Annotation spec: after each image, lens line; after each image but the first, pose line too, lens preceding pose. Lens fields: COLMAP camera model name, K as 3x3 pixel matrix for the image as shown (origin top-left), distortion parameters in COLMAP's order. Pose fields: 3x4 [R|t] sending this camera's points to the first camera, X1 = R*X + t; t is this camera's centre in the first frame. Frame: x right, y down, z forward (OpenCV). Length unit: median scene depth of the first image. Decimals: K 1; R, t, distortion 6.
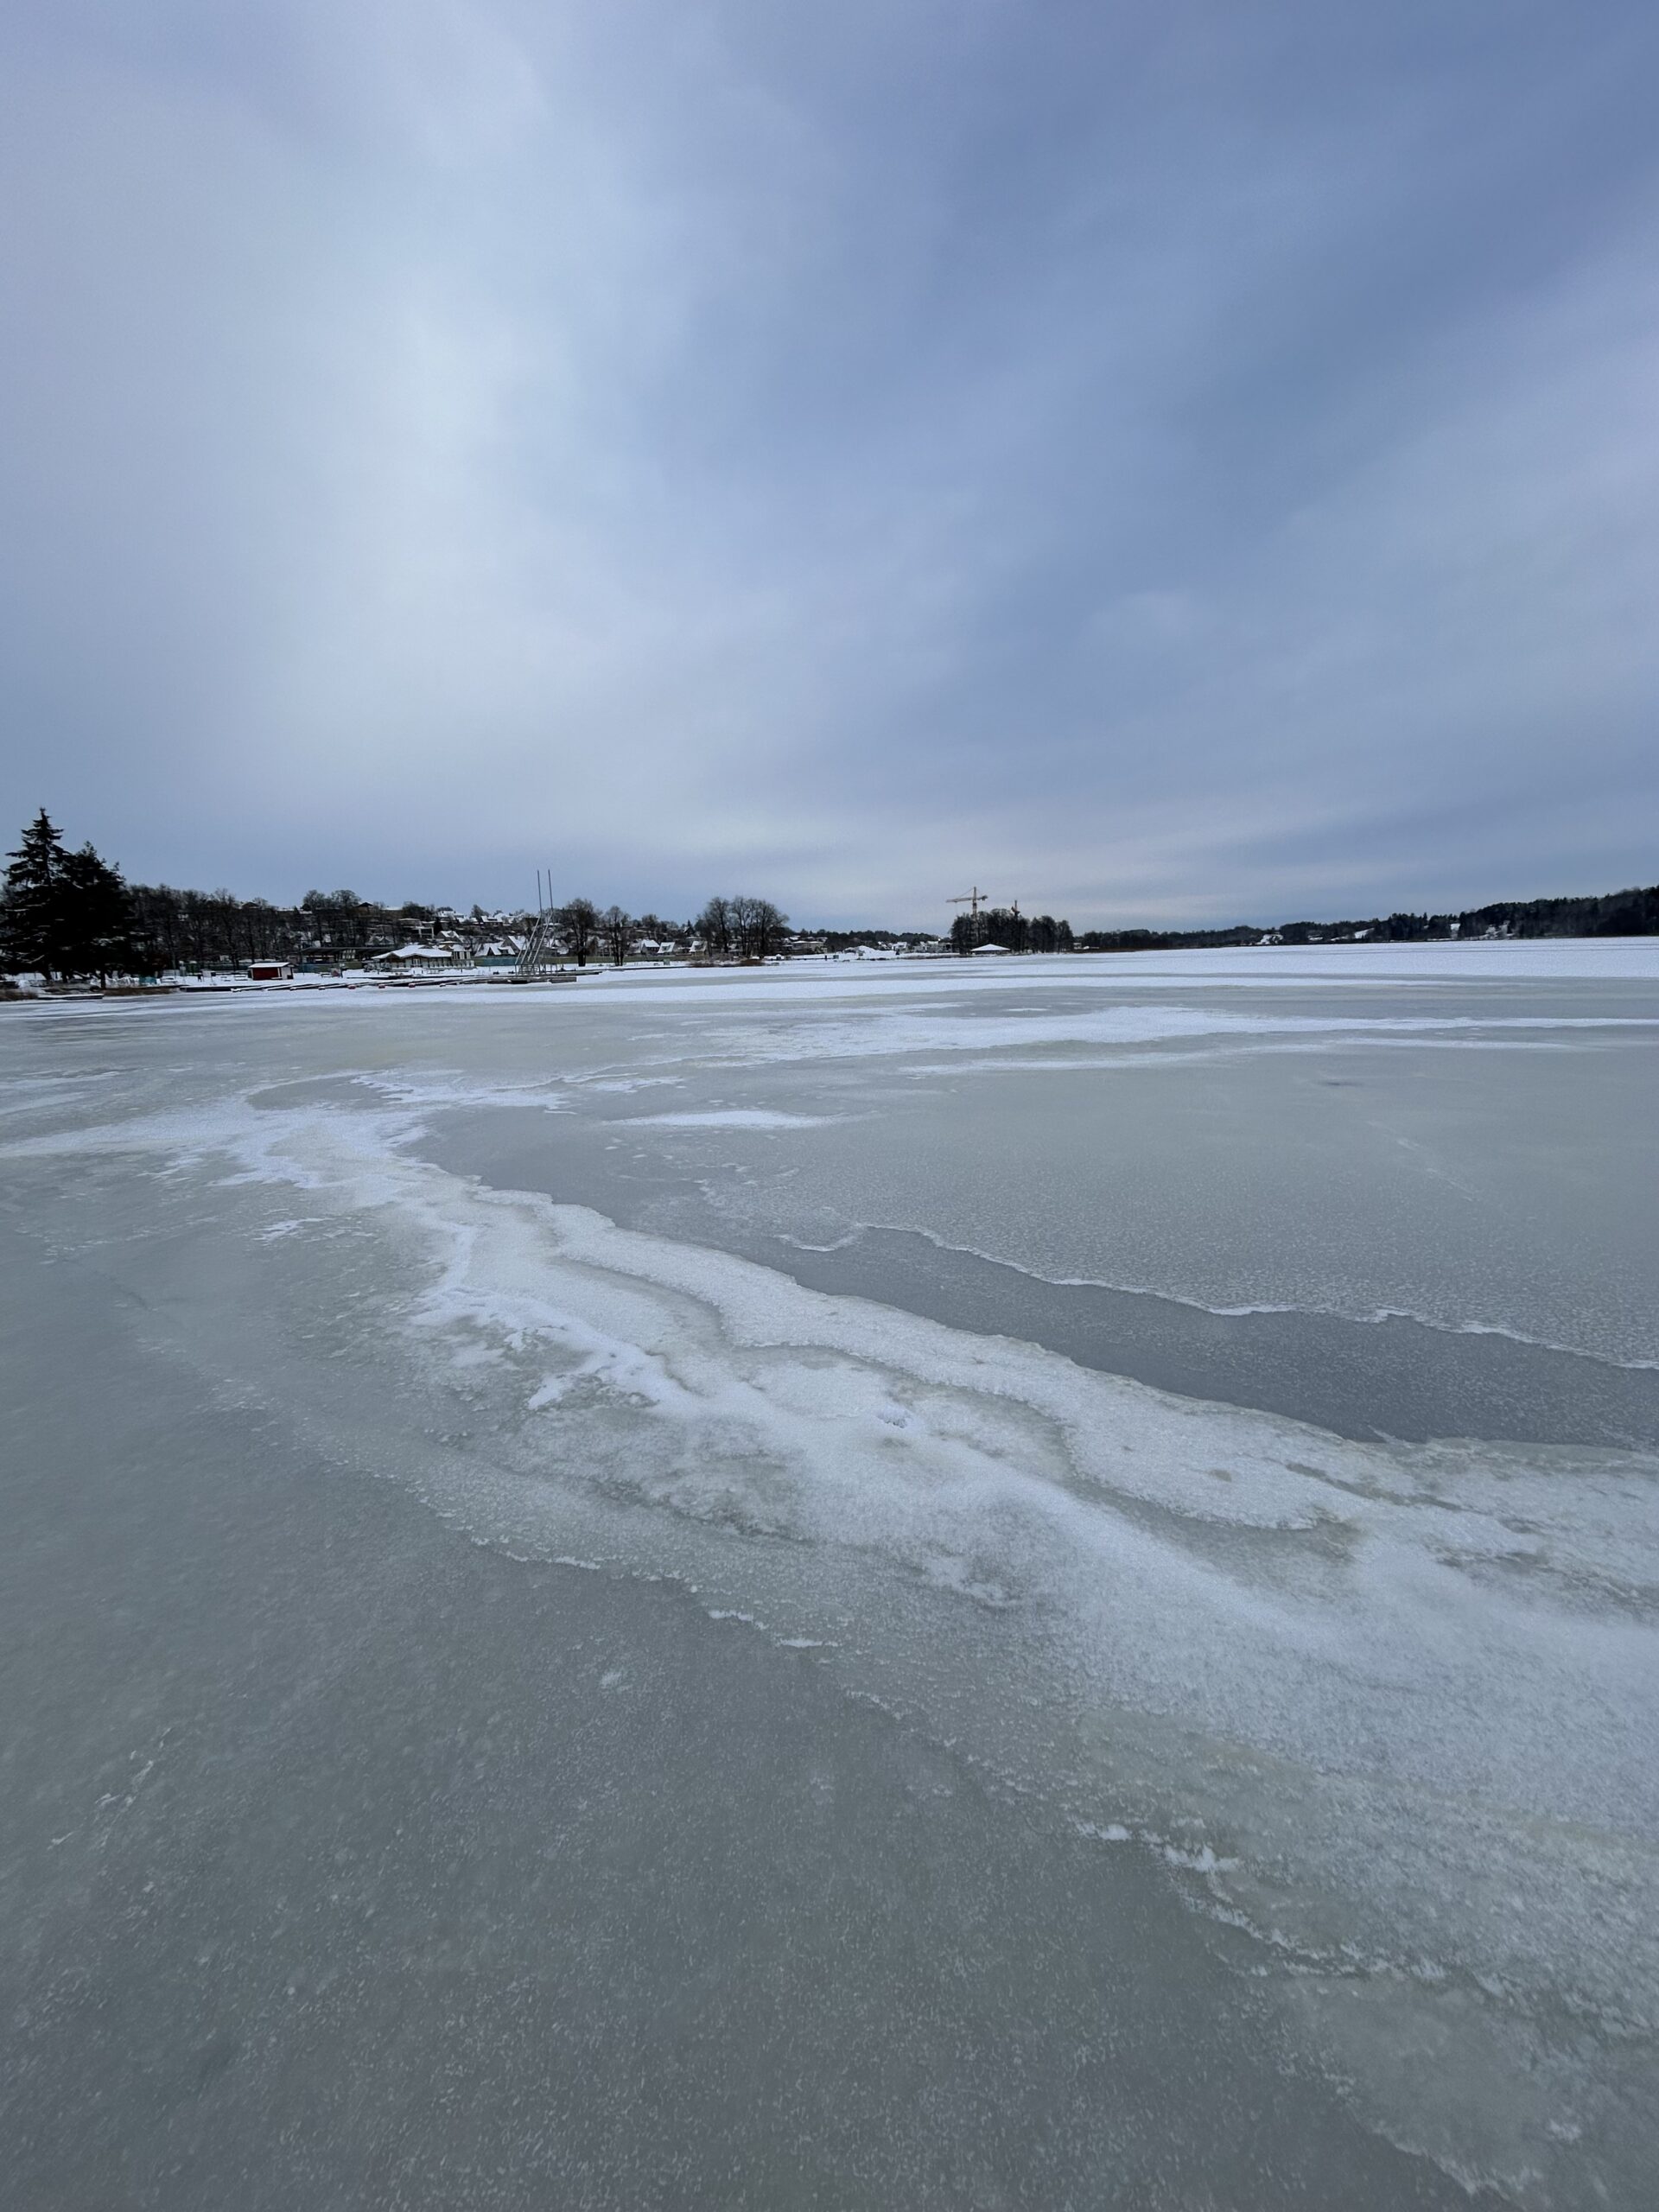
lens RADIAL K [[889.0, 0, 835.6], [0, 889.0, 1113.4], [0, 0, 1]] dist [-0.001093, 0.000704]
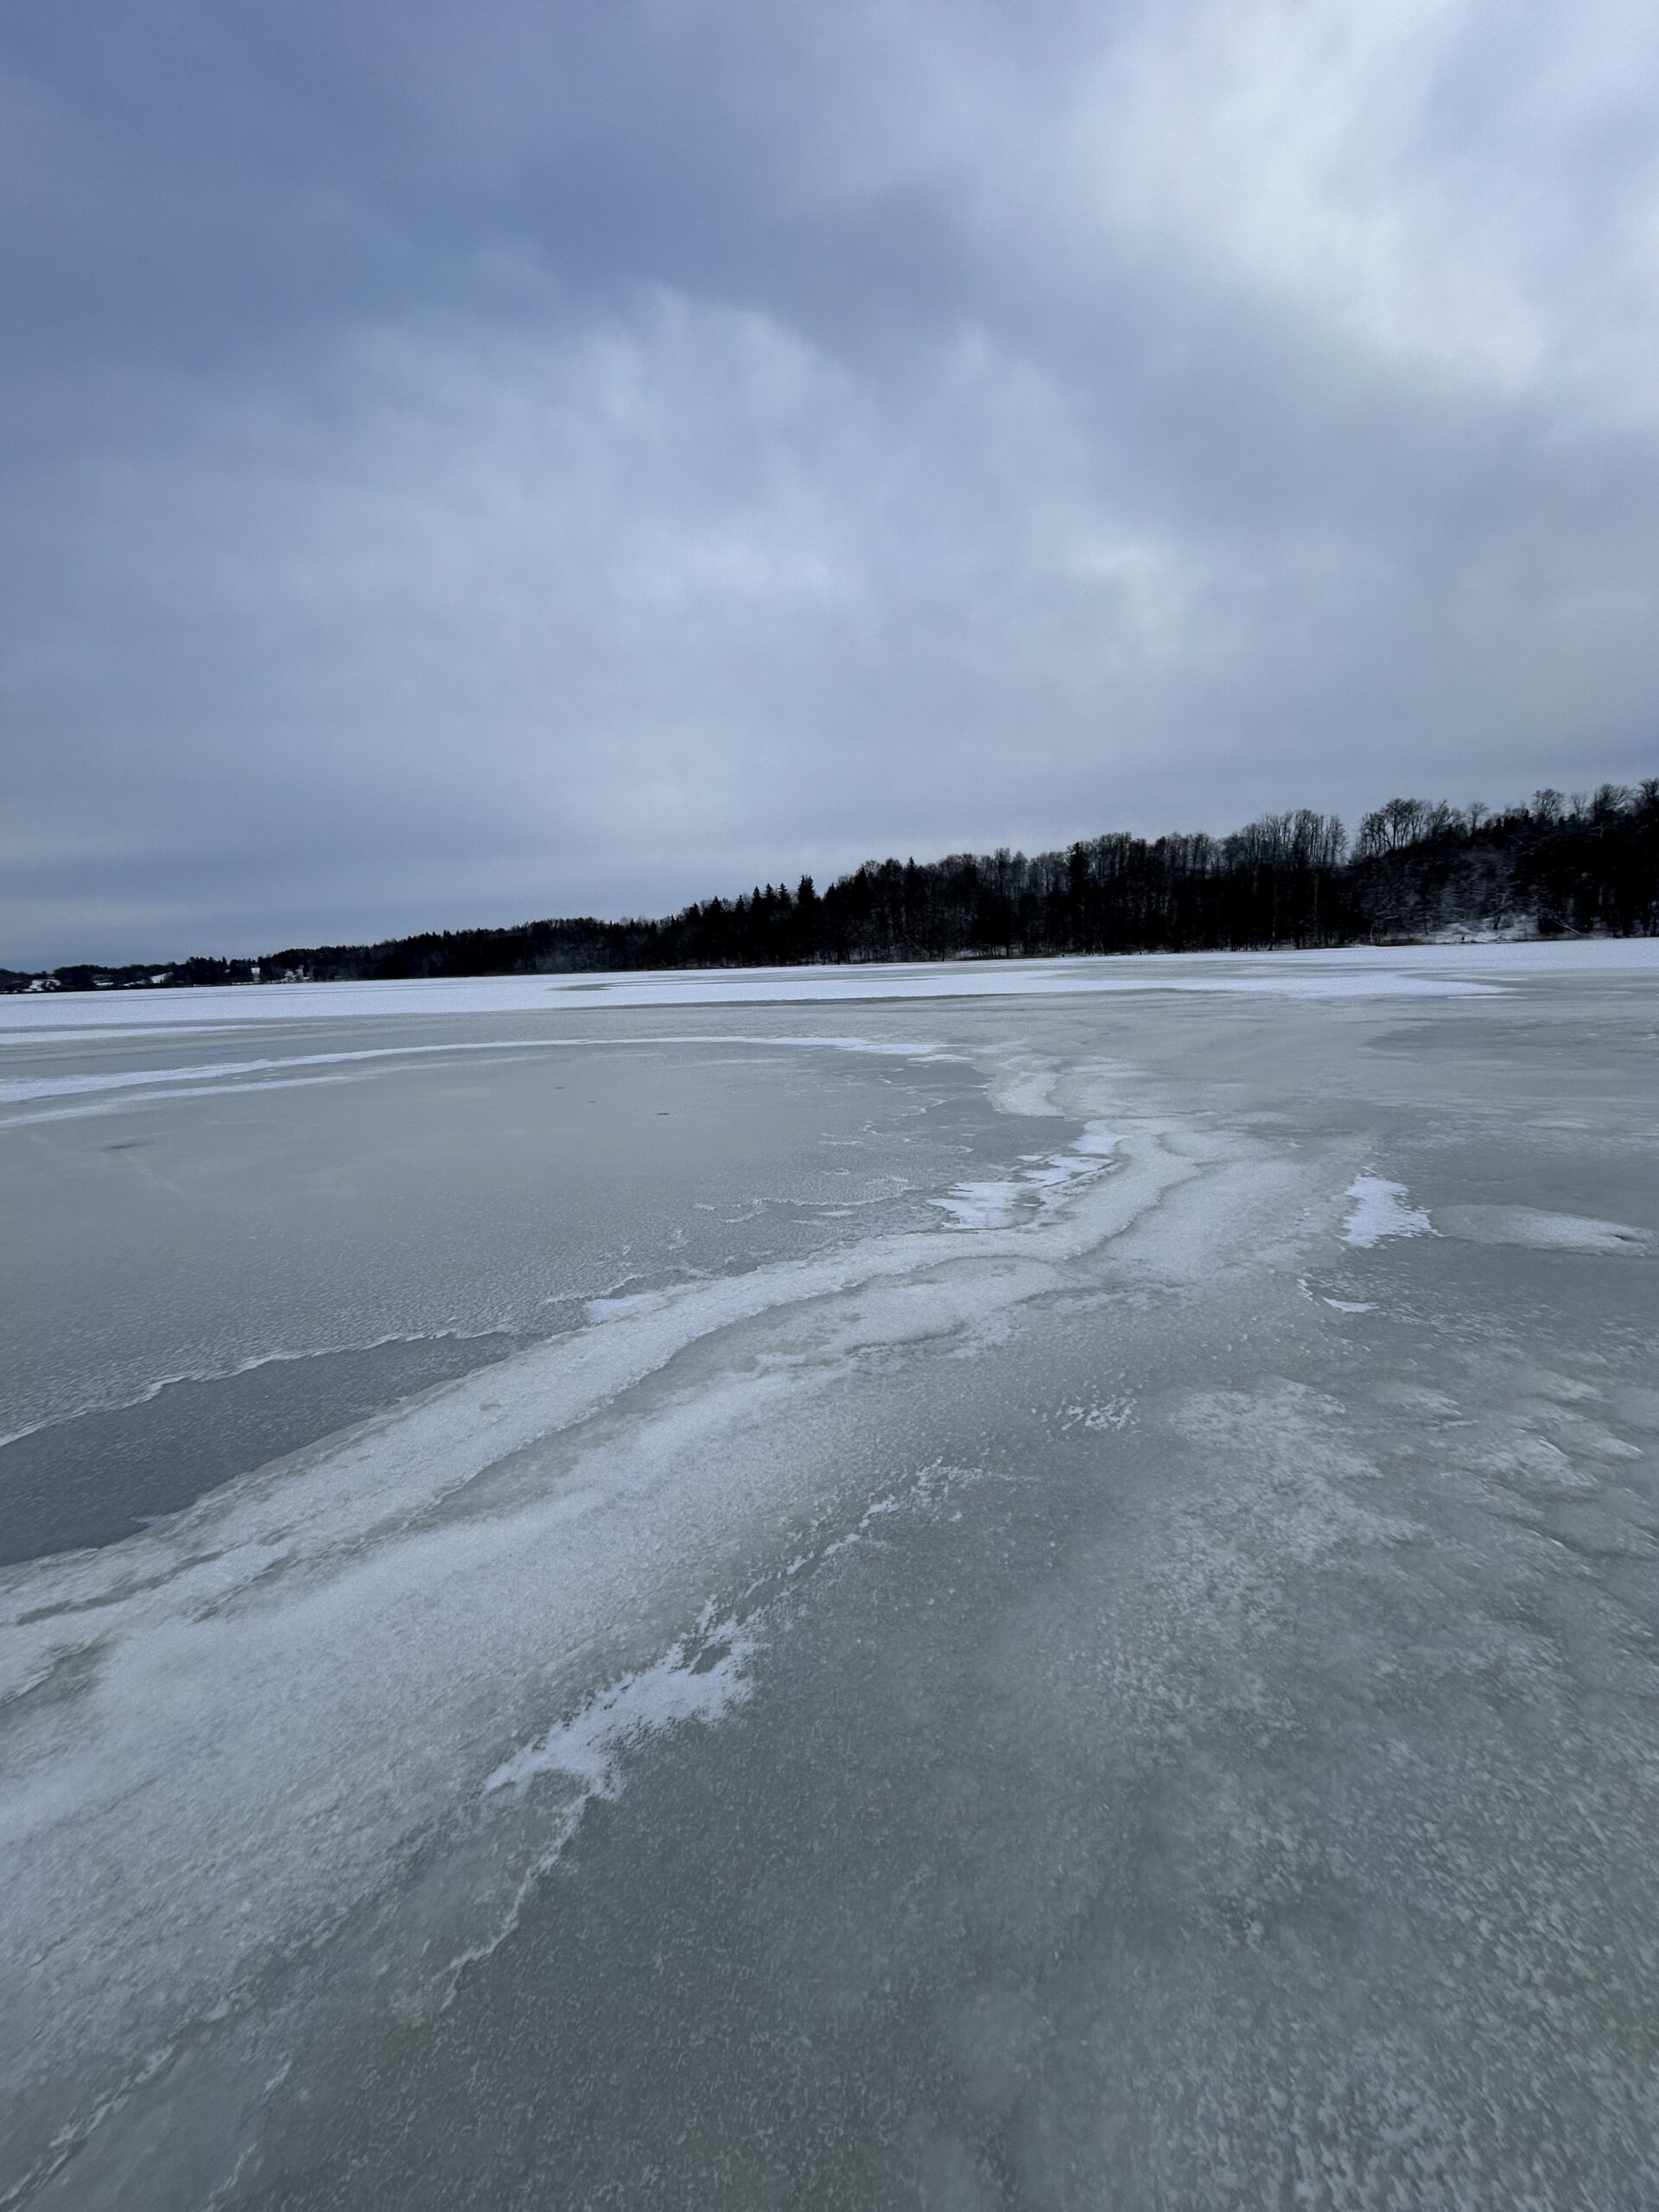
lens RADIAL K [[889.0, 0, 835.6], [0, 889.0, 1113.4], [0, 0, 1]] dist [-0.001093, 0.000704]
pose [[0.390609, -0.144516, 0.909143, 0.120465], [0.187593, 0.979373, 0.075081, 0.007127], [-0.901240, 0.141221, 0.409662, -0.116480]]
